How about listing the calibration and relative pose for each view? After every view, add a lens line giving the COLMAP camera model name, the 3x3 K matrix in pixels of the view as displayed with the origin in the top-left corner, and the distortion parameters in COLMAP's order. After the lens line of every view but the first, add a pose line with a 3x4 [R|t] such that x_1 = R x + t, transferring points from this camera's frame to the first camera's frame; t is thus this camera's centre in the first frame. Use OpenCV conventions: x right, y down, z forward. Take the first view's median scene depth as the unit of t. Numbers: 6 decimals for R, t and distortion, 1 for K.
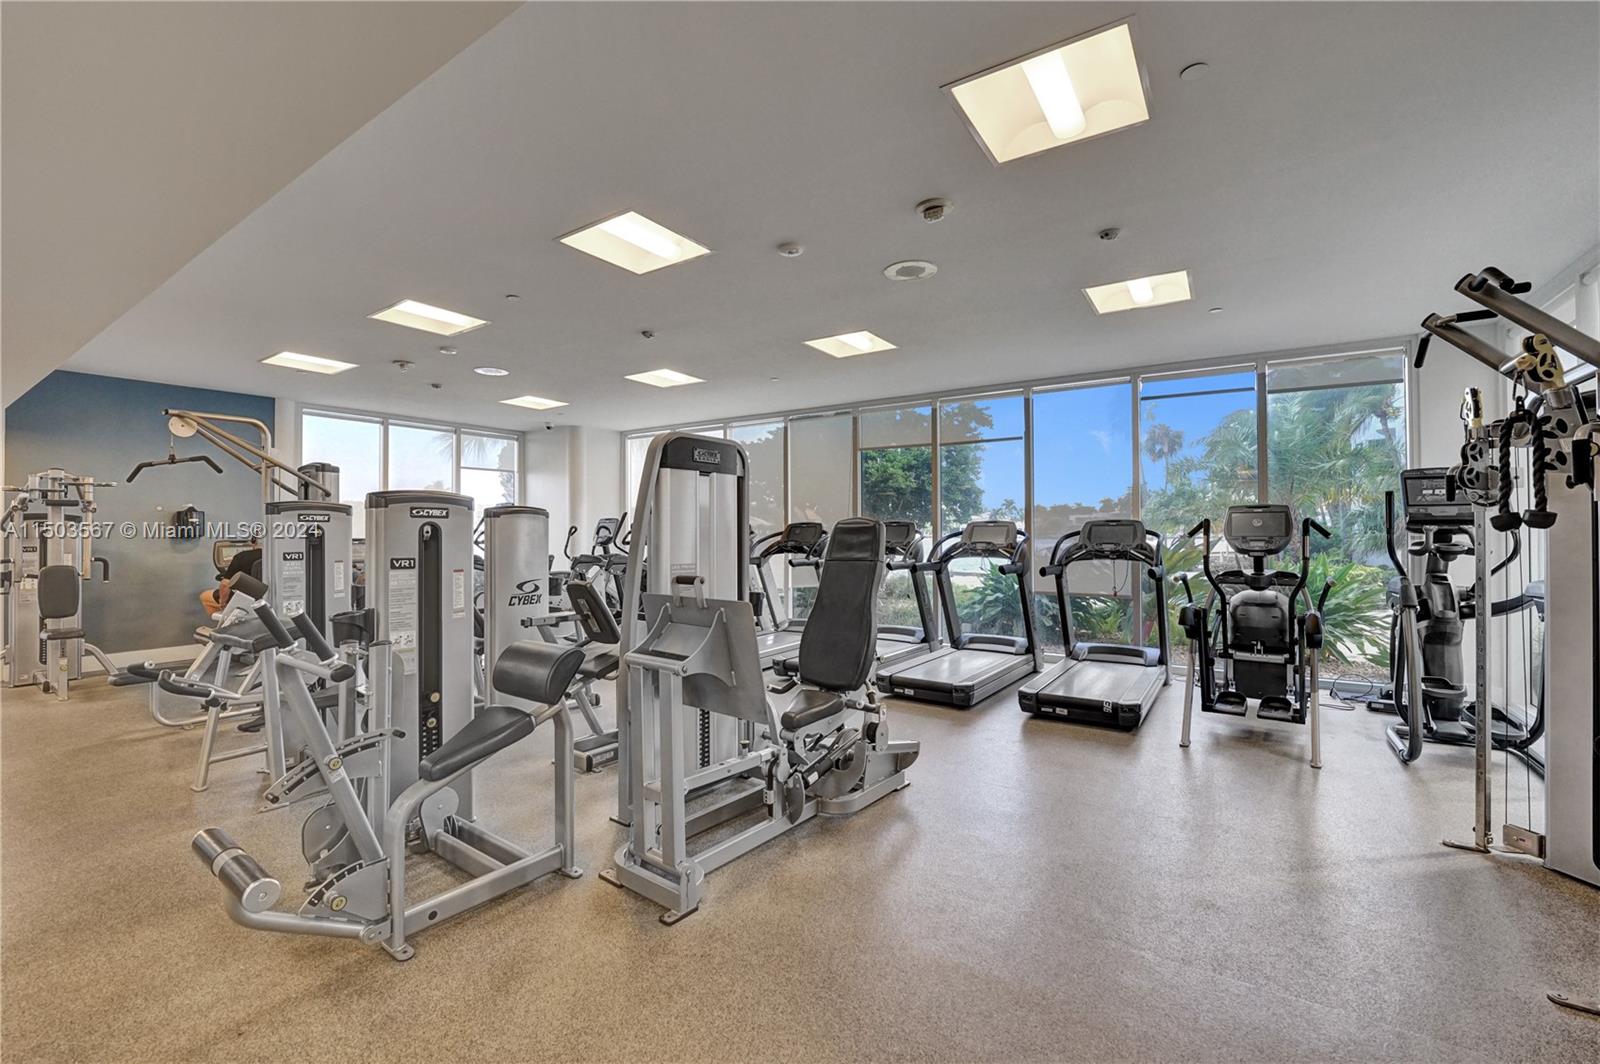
lens RADIAL K [[676.3, 0, 801.0], [0, 676.3, 521.0], [0, 0, 1]] dist [-0.016535, 0.000473]
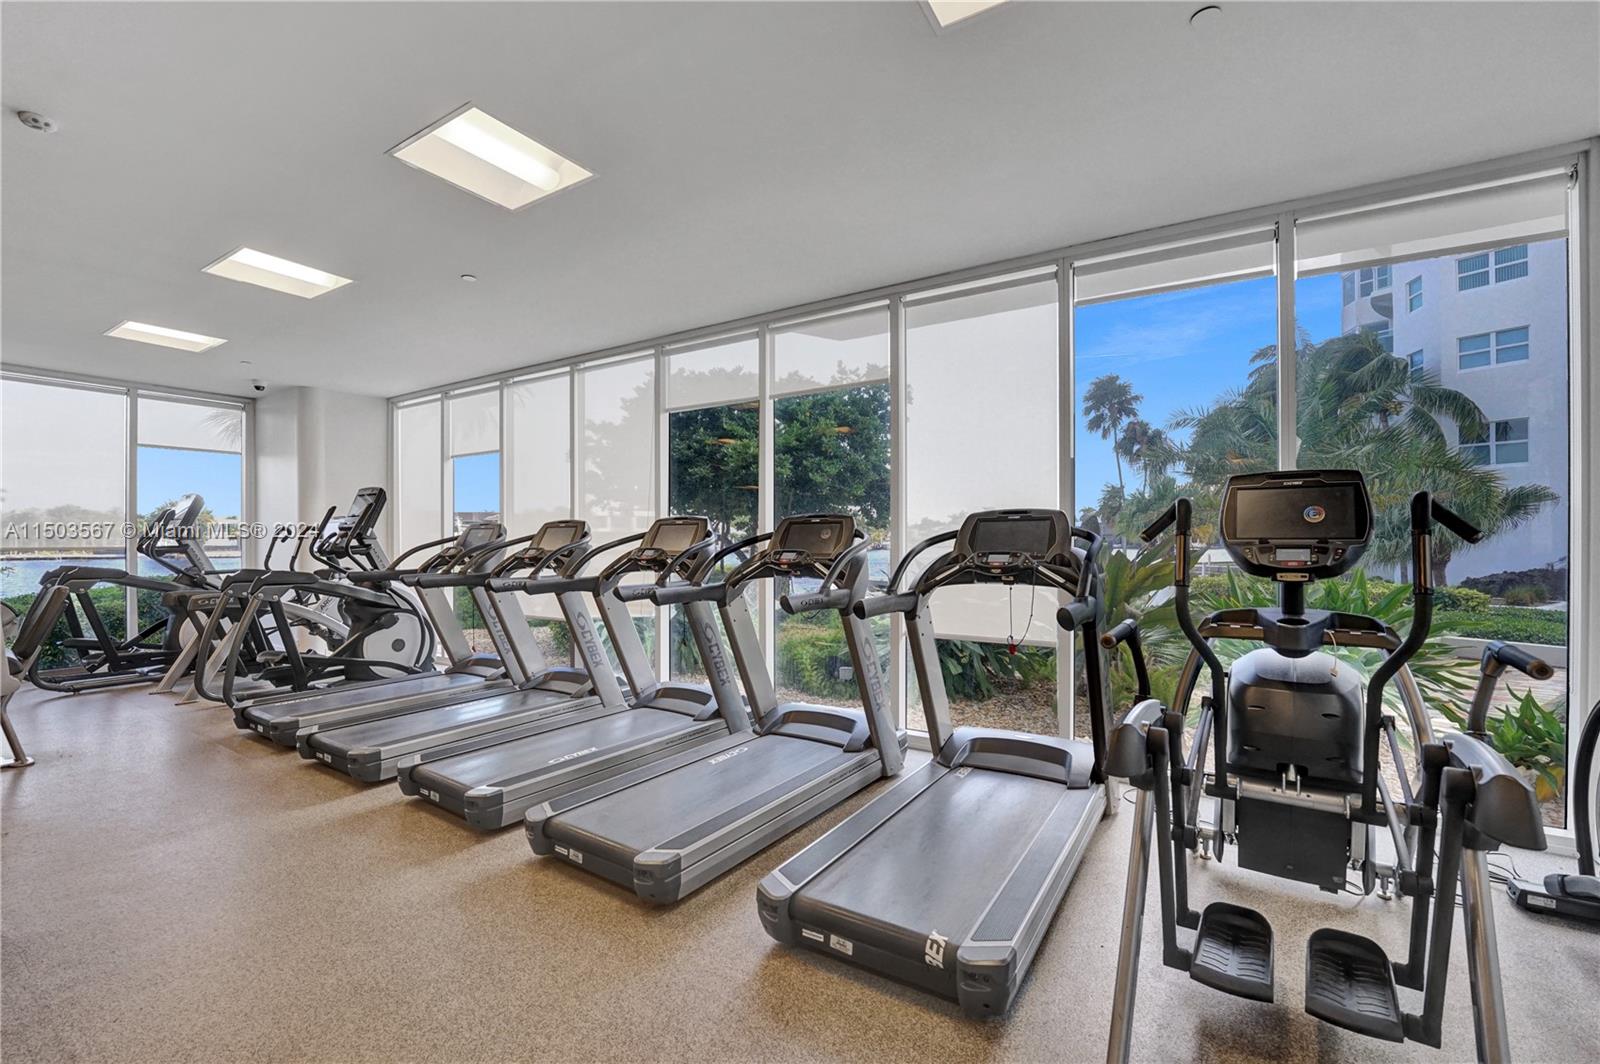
lens RADIAL K [[676.3, 0, 799.3], [0, 676.3, 536.4], [0, 0, 1]] dist [-0.016535, 0.000473]
pose [[0.999848, 0.002154, 0.017323, 0.219586], [-0.002309, 0.999957, 0.008937, 0.012096], [-0.017303, -0.008975, 0.999810, 0.358832]]
